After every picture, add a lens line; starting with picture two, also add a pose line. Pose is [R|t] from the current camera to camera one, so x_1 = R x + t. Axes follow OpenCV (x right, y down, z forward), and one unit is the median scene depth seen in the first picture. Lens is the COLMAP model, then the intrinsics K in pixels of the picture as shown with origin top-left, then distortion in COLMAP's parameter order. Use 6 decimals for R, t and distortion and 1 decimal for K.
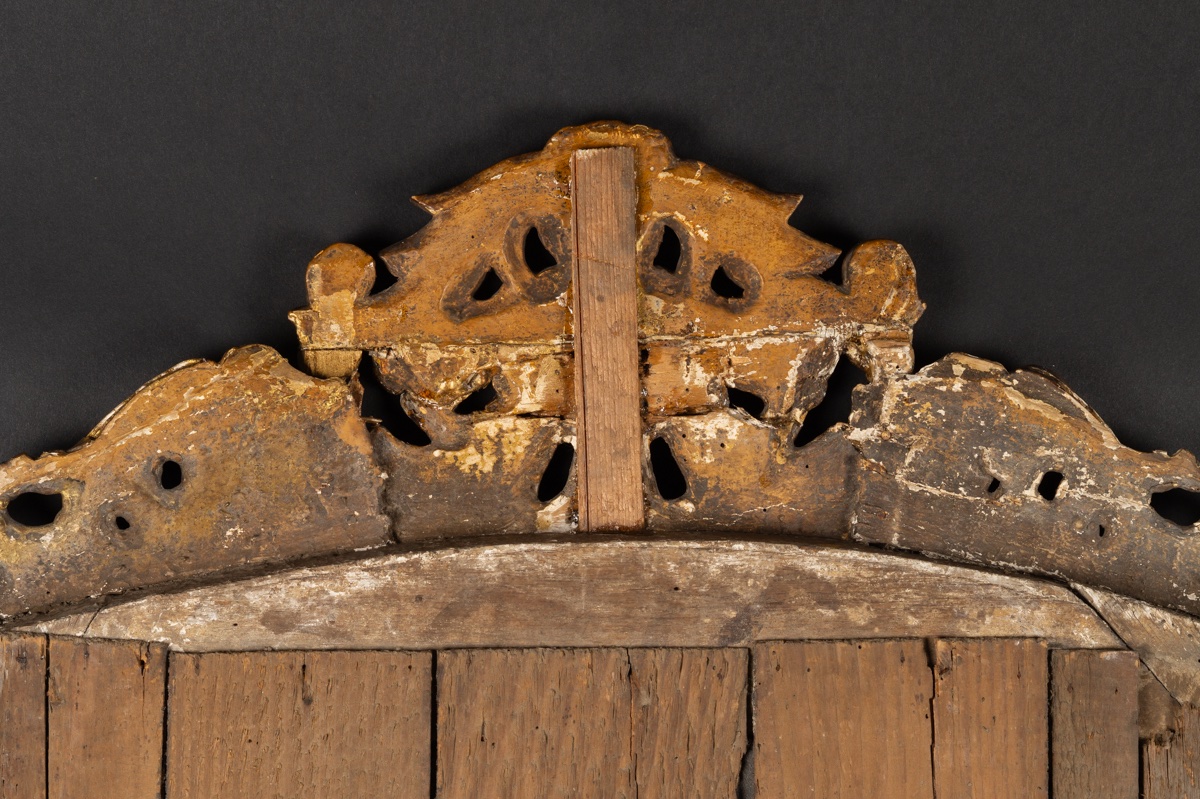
lens RADIAL K [[2786.2, 0, 616.3], [0, 2786.2, 398.3], [0, 0, 1]] dist [-0.005270, 0.050892]
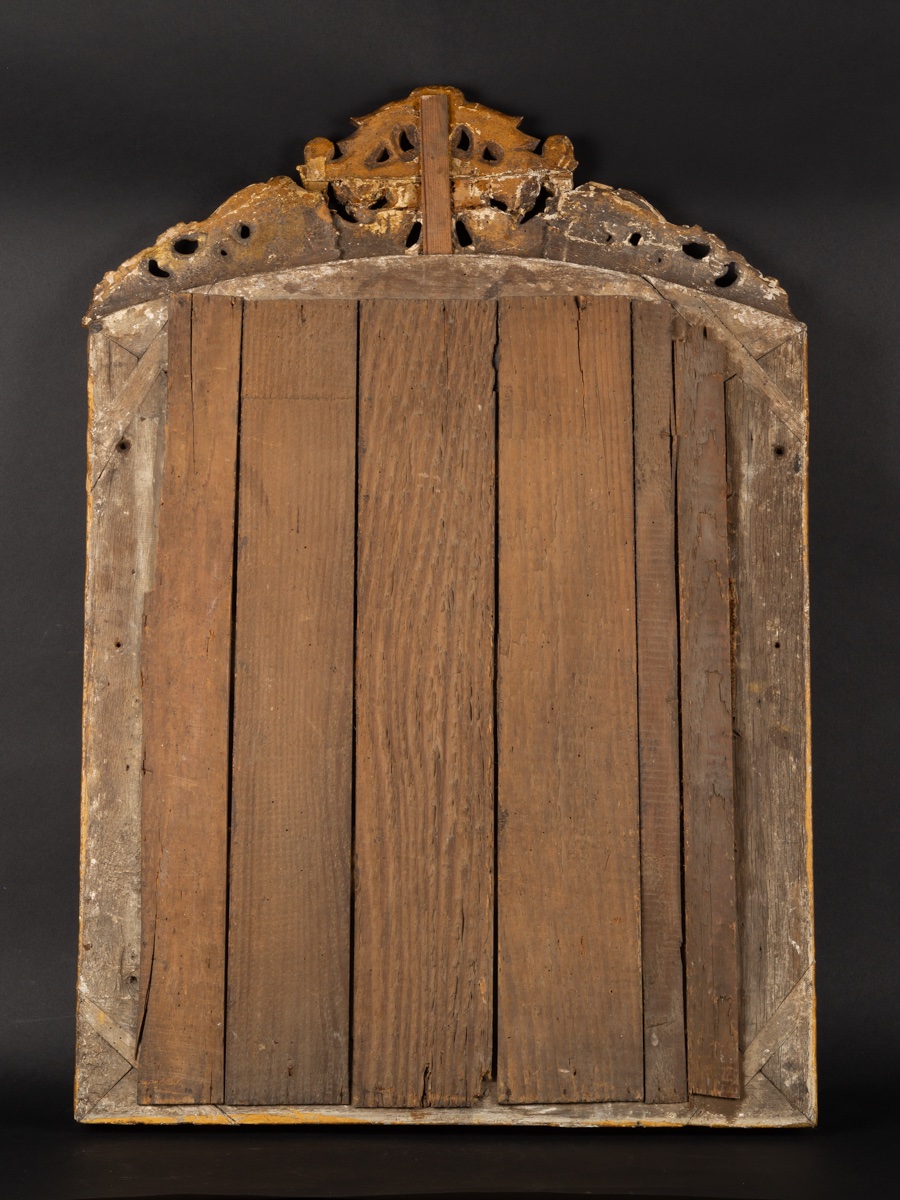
lens RADIAL K [[3198.1, 0, 452.0], [0, 3198.1, 570.7], [0, 0, 1]] dist [-0.002903, 0.030087]
pose [[0.997471, -0.015725, -0.069311, 0.186785], [0.002924, 0.983470, -0.181048, 0.772554], [0.071012, 0.180388, 0.981029, -1.508883]]
